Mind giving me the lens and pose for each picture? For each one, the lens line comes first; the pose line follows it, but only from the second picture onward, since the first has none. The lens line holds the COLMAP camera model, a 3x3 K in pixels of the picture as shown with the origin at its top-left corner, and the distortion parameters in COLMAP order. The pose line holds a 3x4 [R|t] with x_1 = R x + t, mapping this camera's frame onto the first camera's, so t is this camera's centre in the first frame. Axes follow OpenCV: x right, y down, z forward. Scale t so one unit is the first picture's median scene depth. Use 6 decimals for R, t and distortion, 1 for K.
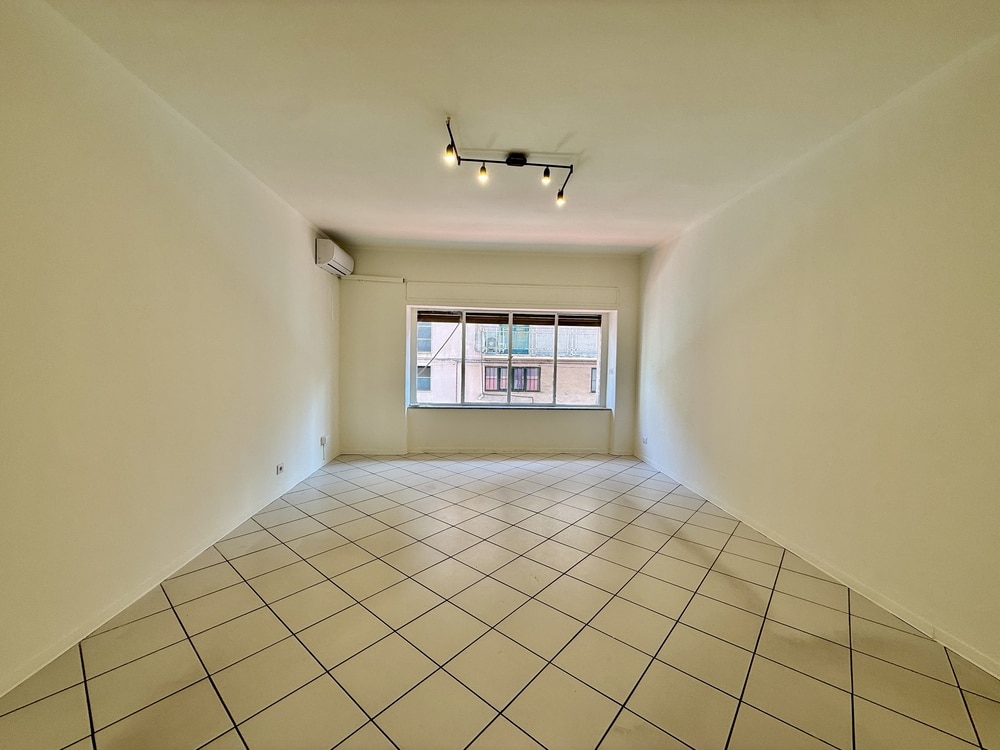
lens RADIAL K [[401.0, 0, 497.8], [0, 401.0, 376.9], [0, 0, 1]] dist [-0.002230, 0.001221]
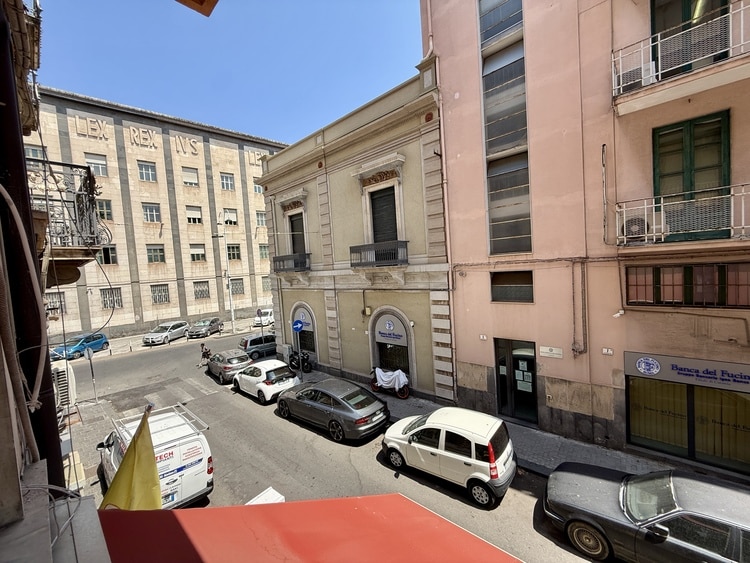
lens RADIAL K [[299.9, 0, 375.0], [0, 299.9, 280.4], [0, 0, 1]] dist [0.000145, 0.000181]
pose [[0.703830, -0.028073, -0.709814, 0.070647], [0.041222, 0.999149, 0.001358, -0.057783], [0.709172, -0.030216, 0.704388, 1.061912]]
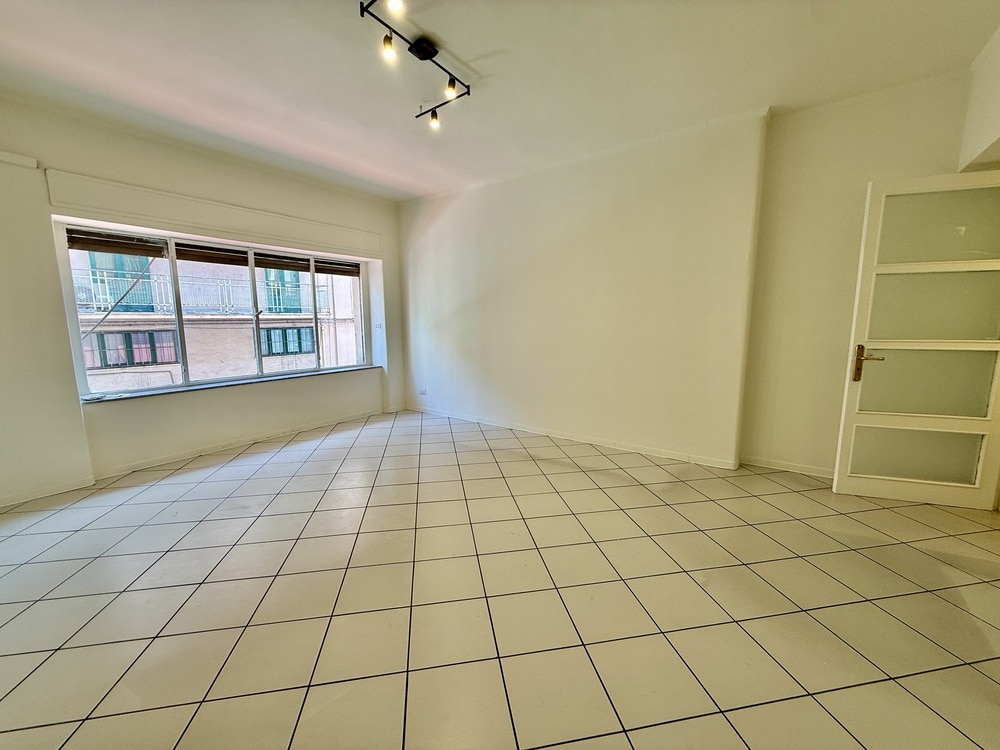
lens RADIAL K [[401.0, 0, 500.0], [0, 401.0, 376.3], [0, 0, 1]] dist [-0.002230, 0.001221]
pose [[0.631695, -0.133338, 0.763664, -0.266881], [0.054950, 0.990321, 0.127459, -0.001514], [-0.773267, -0.038552, 0.632908, 0.182520]]
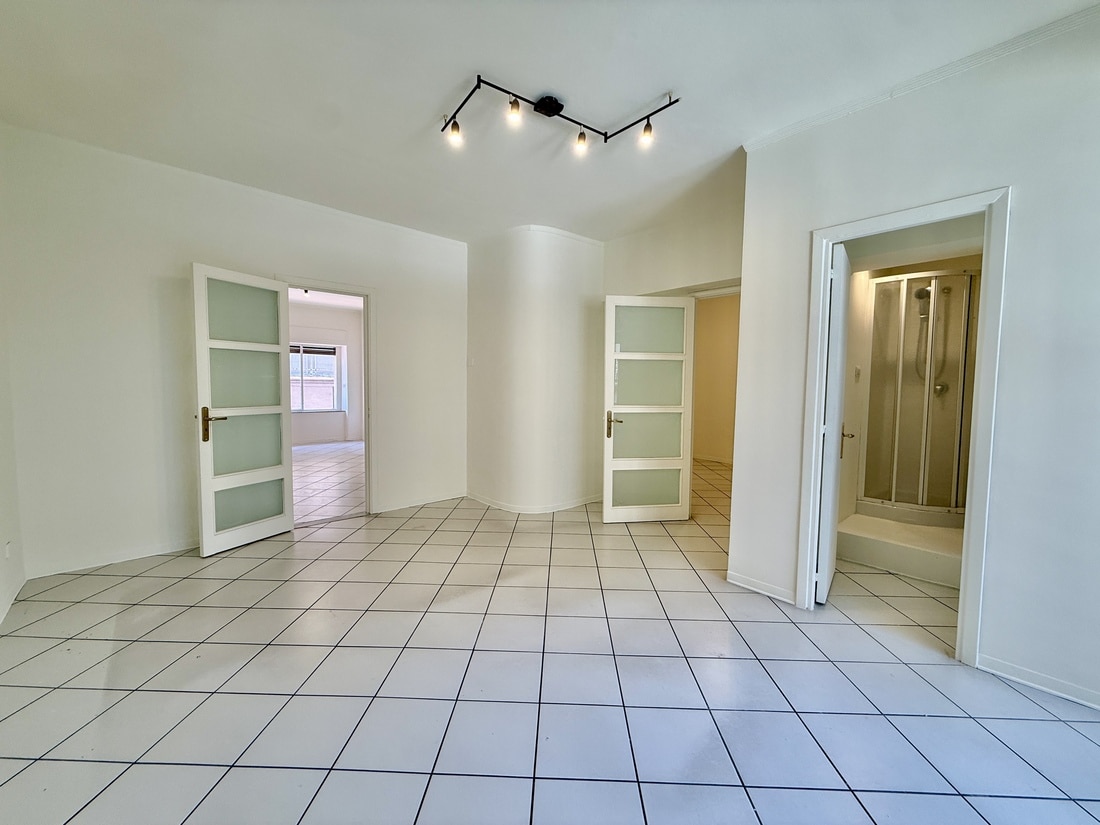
lens RADIAL K [[441.1, 0, 550.4], [0, 441.1, 409.0], [0, 0, 1]] dist [-0.002230, 0.001221]
pose [[0.766155, -0.039418, 0.641446, -0.186490], [0.025209, 0.999192, 0.031292, 0.039871], [-0.642161, -0.007804, 0.766530, -0.752889]]
